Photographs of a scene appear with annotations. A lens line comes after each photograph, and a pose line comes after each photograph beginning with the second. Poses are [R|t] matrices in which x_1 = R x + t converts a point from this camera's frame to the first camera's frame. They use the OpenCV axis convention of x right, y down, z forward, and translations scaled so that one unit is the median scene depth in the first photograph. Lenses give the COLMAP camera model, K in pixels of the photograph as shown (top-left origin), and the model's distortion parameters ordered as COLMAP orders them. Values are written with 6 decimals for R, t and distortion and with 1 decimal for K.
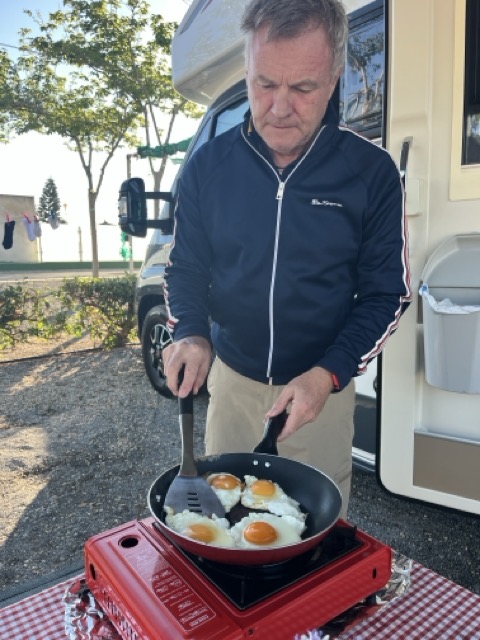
lens RADIAL K [[483.8, 0, 241.1], [0, 483.8, 318.8], [0, 0, 1]] dist [0.007954, 0.001116]
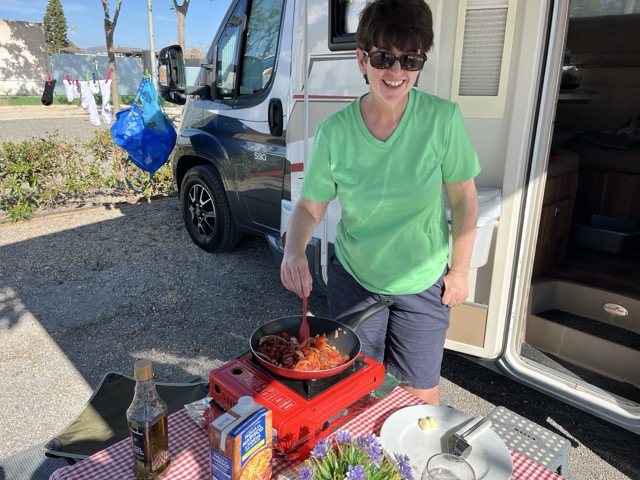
lens RADIAL K [[483.8, 0, 319.8], [0, 483.8, 239.8], [0, 0, 1]] dist [0.007954, 0.001116]
pose [[0.994751, -0.005361, 0.102181, -0.012542], [-0.012010, 0.985606, 0.168634, -0.053885], [-0.101614, -0.168976, 0.980368, -0.099887]]
